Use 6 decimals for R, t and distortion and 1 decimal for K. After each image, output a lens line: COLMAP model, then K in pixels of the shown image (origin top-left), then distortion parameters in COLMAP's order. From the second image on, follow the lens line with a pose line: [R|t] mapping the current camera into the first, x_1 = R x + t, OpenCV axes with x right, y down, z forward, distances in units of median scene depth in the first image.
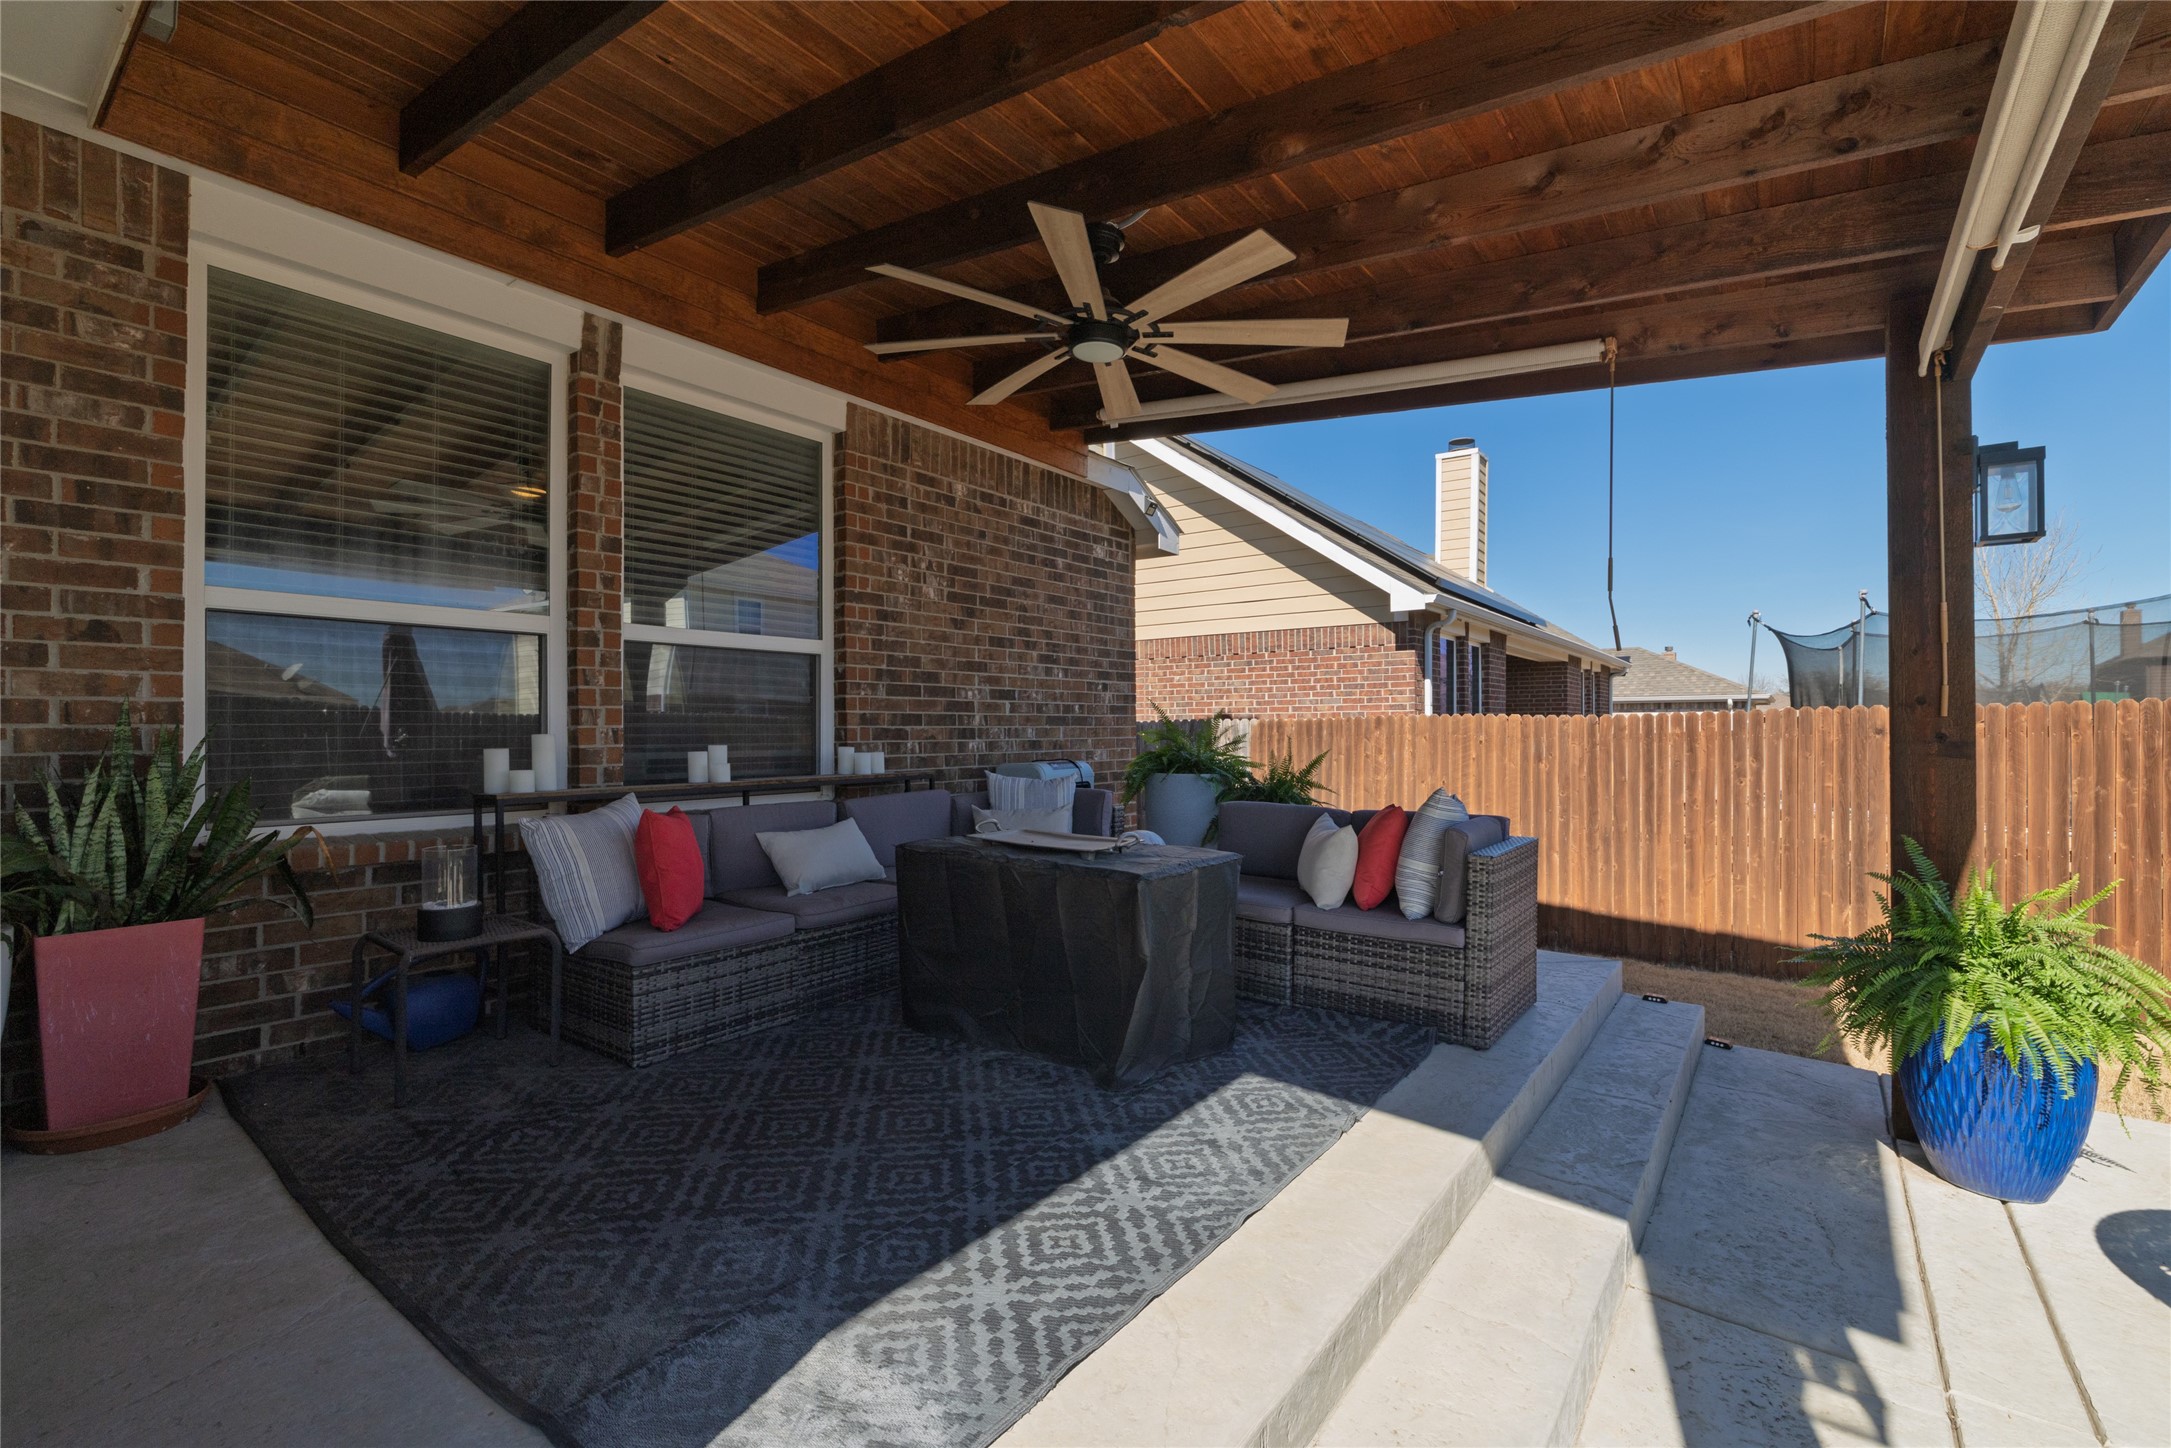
lens RADIAL K [[935.2, 0, 1057.8], [0, 935.2, 725.1], [0, 0, 1]] dist [-0.007090, 0.003322]
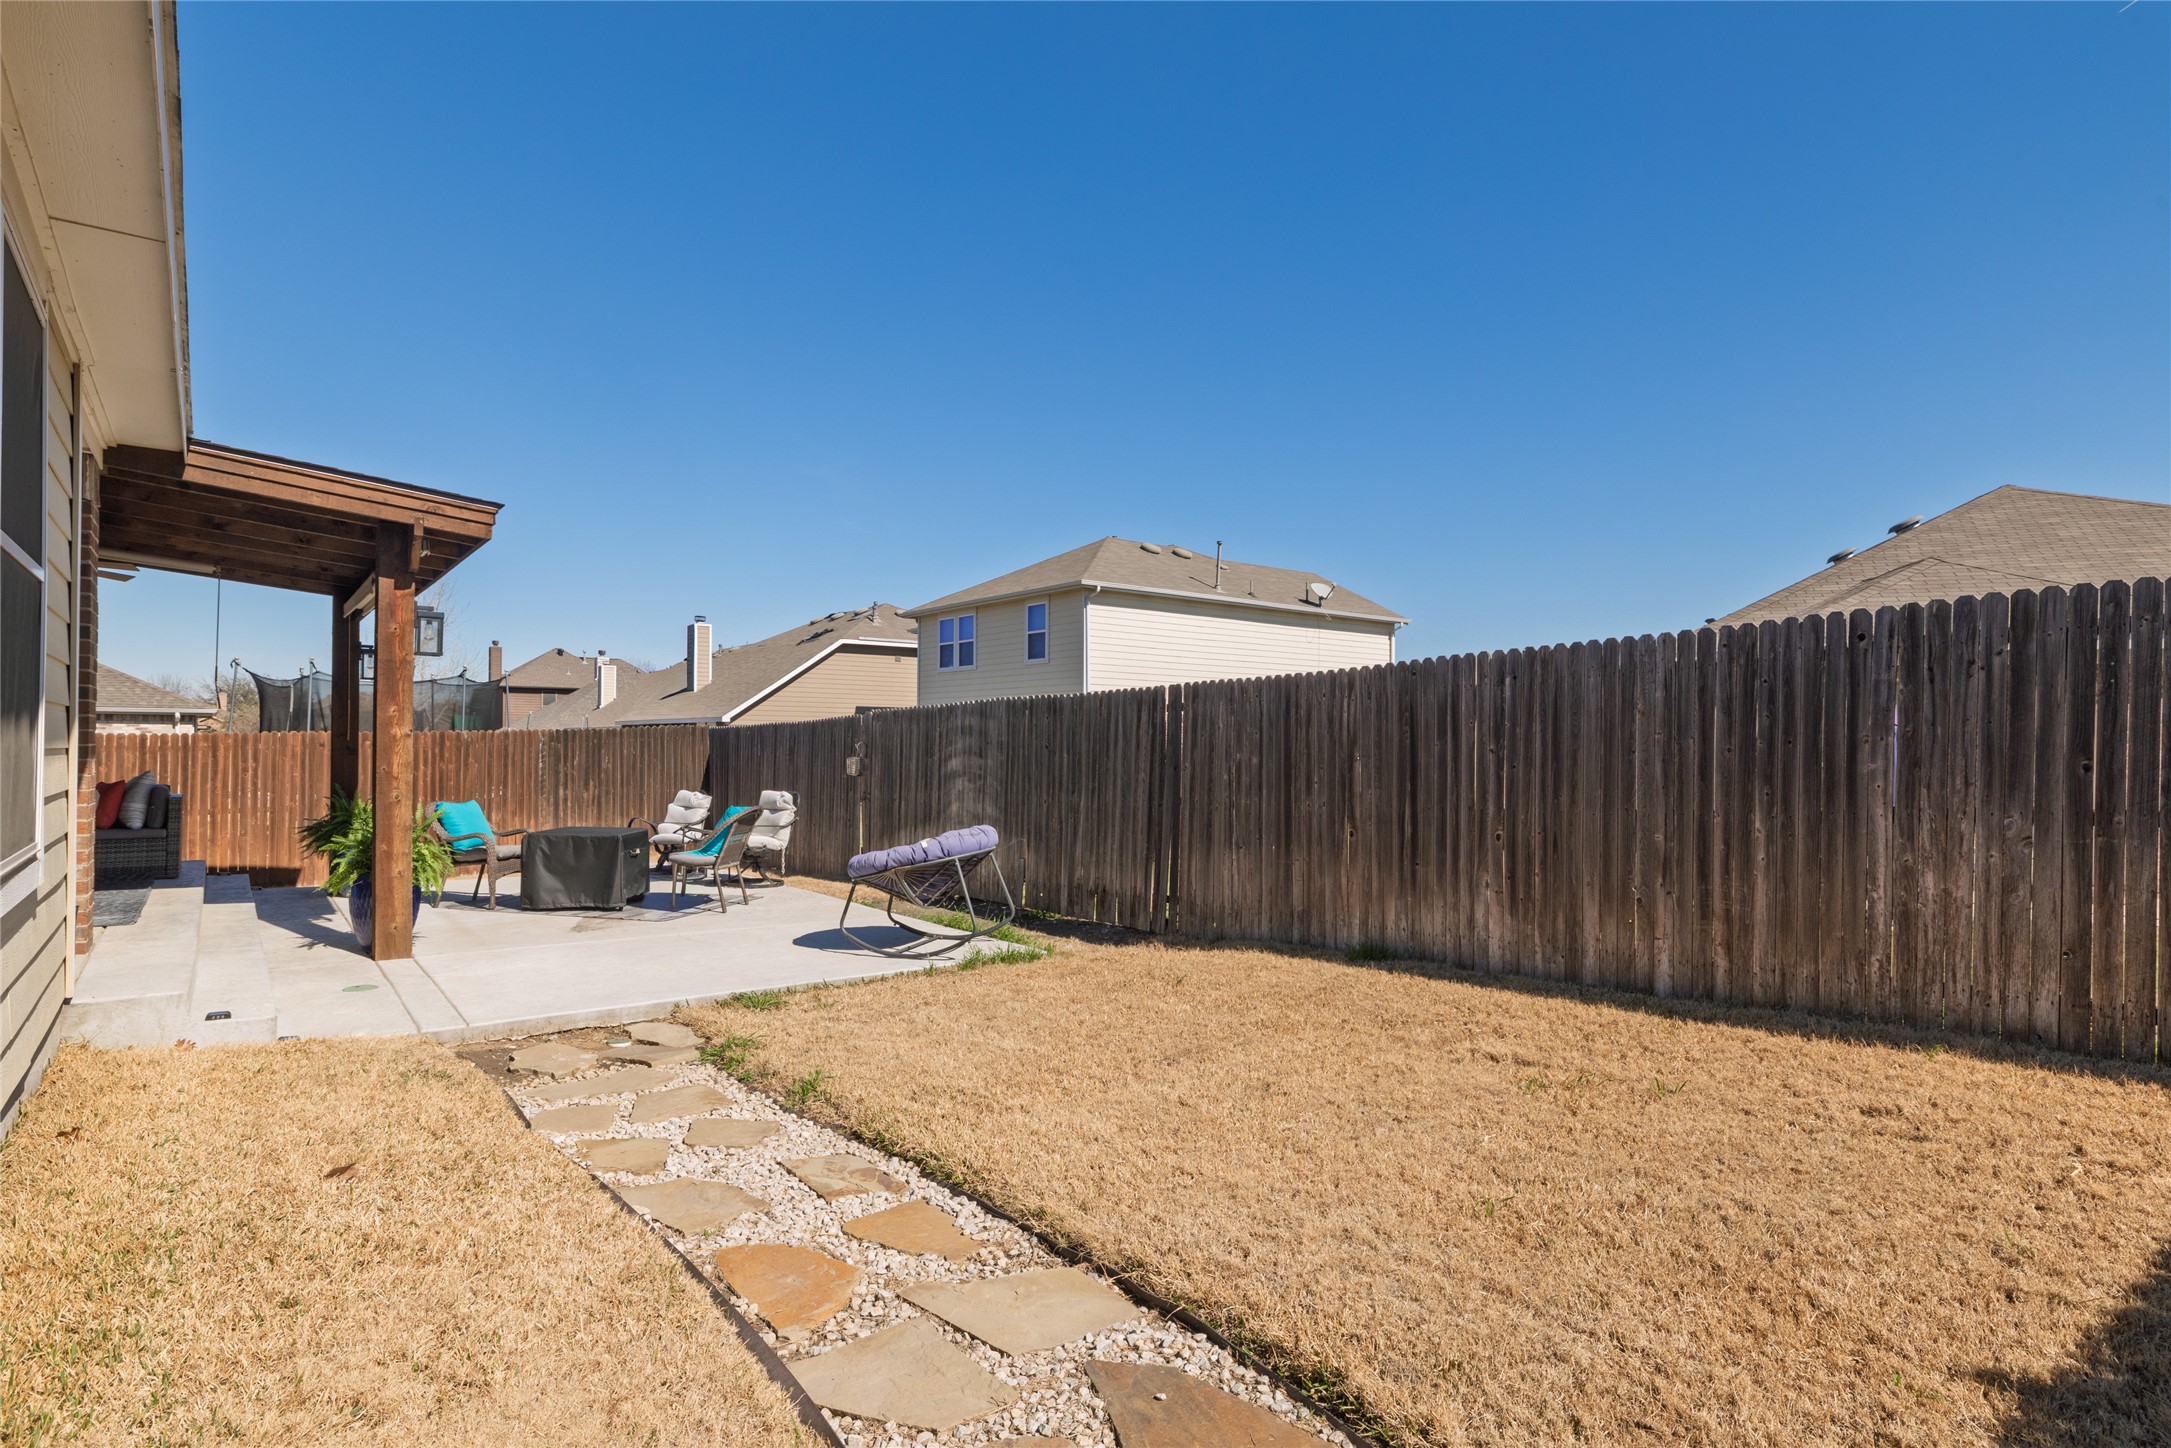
lens RADIAL K [[1073.7, 0, 1081.5], [0, 1073.7, 727.0], [0, 0, 1]] dist [0.002222, -0.000055]
pose [[0.222293, 0.018924, 0.974796, -1.030063], [-0.010187, 0.999802, -0.017086, -0.010360], [-0.974927, -0.006132, 0.222442, -1.125574]]
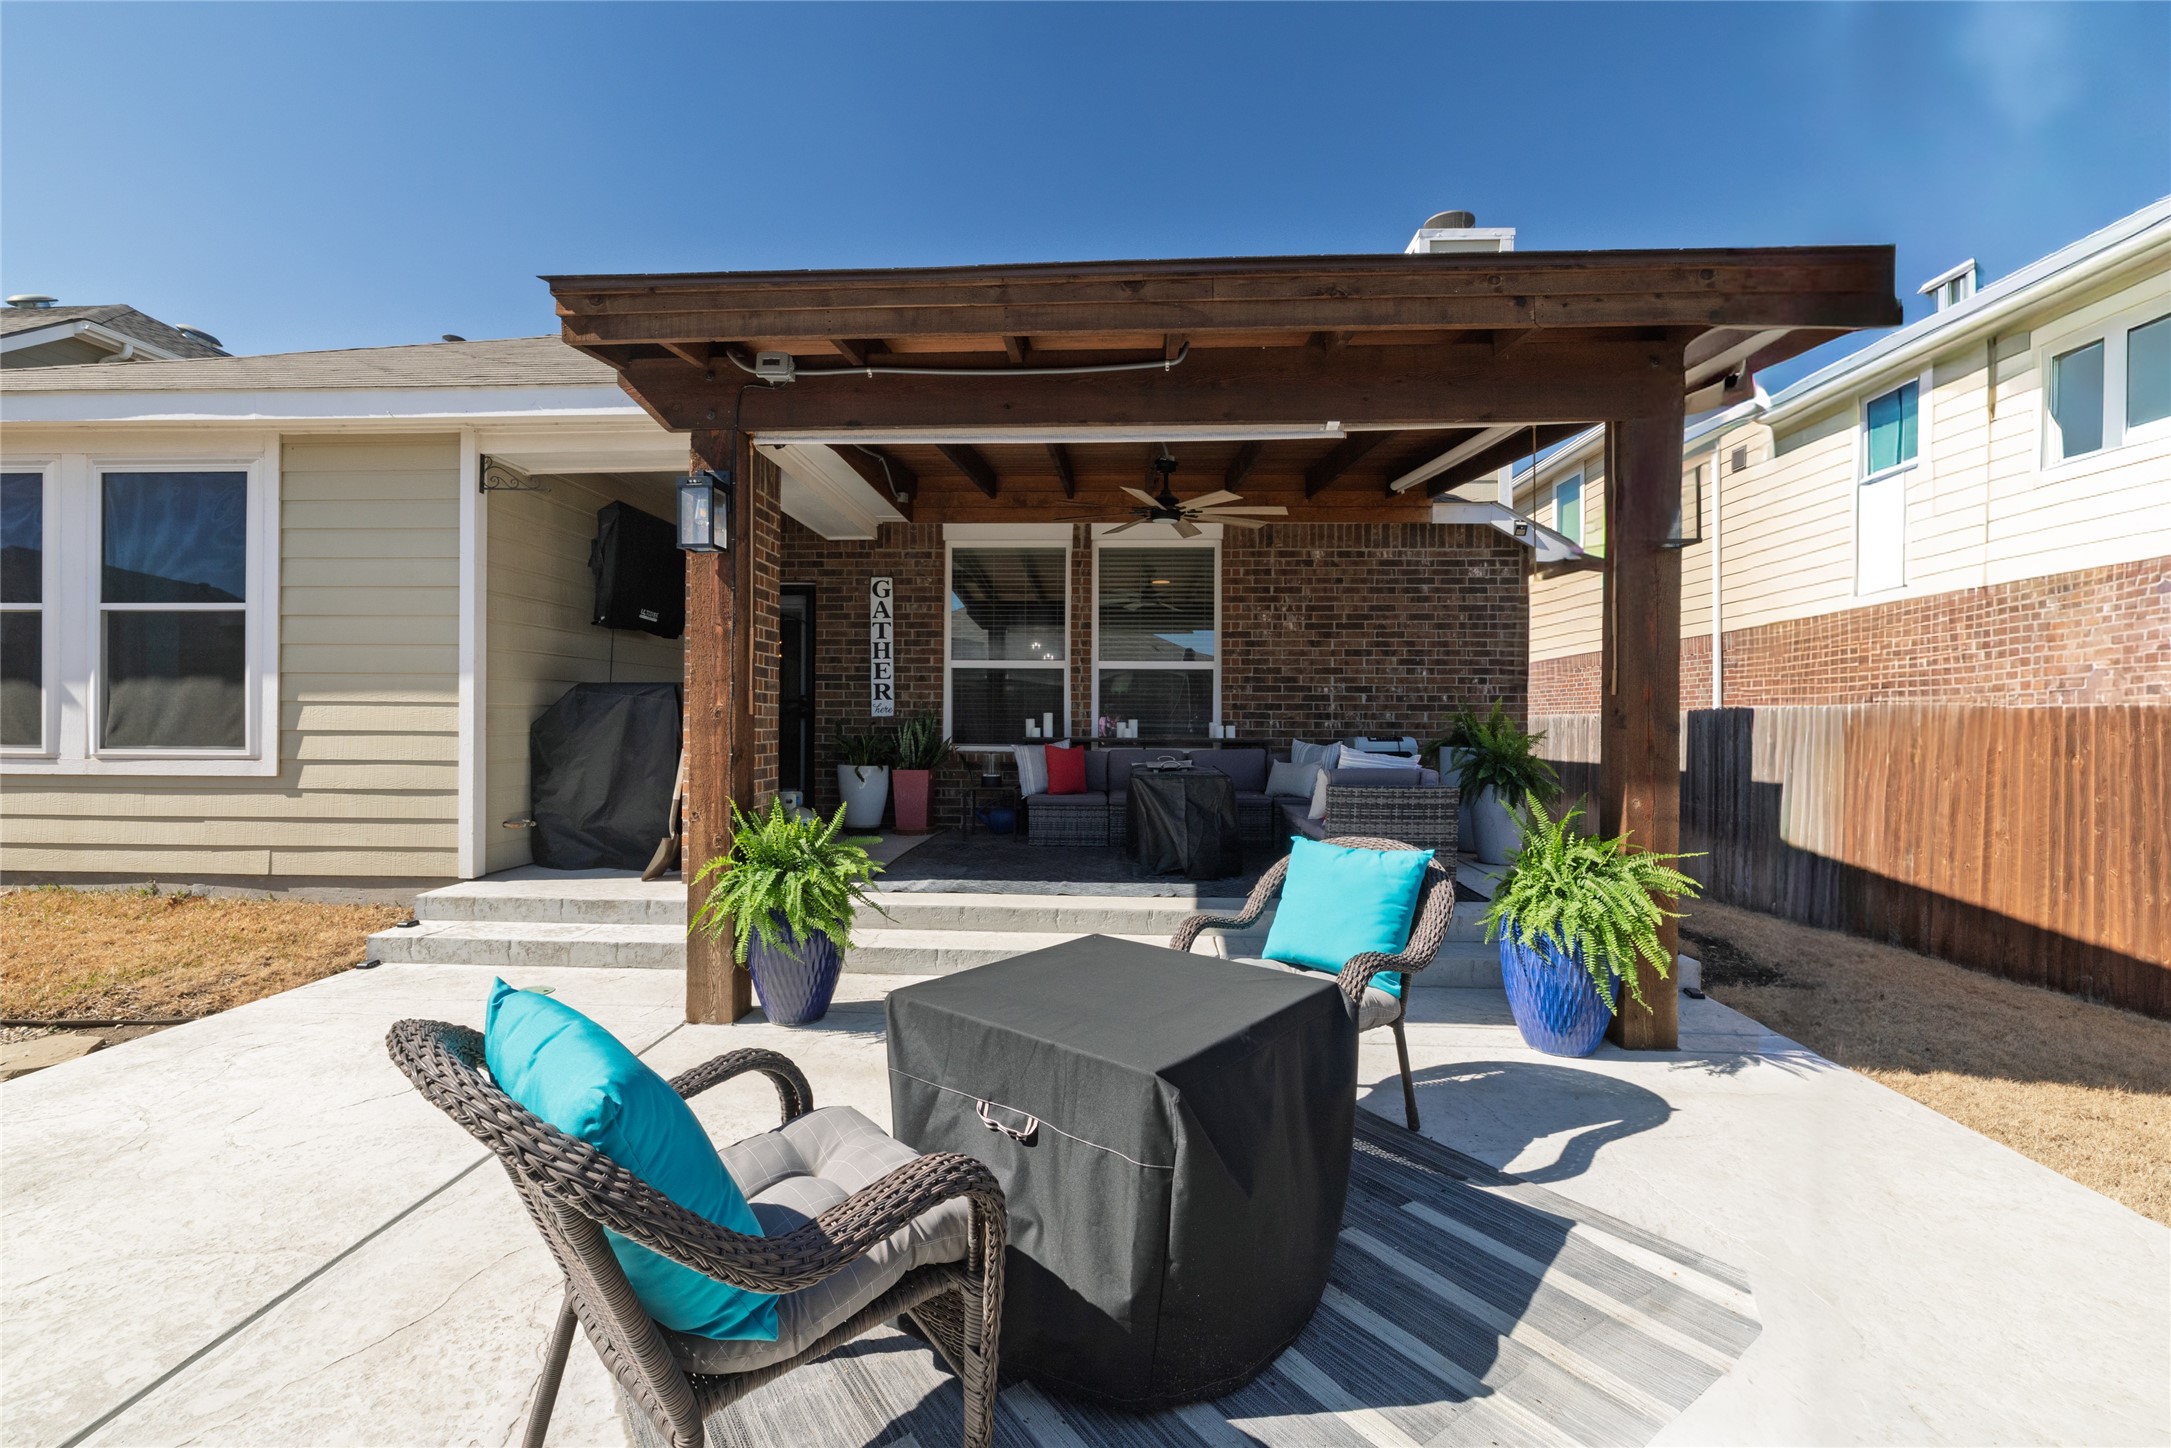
lens RADIAL K [[935.2, 0, 1088.3], [0, 935.2, 723.7], [0, 0, 1]] dist [-0.007090, 0.003322]
pose [[0.570147, 0.005665, -0.821523, 0.905009], [-0.005885, 0.999979, 0.002812, 0.018768], [0.821522, 0.003231, 0.570168, -0.157589]]
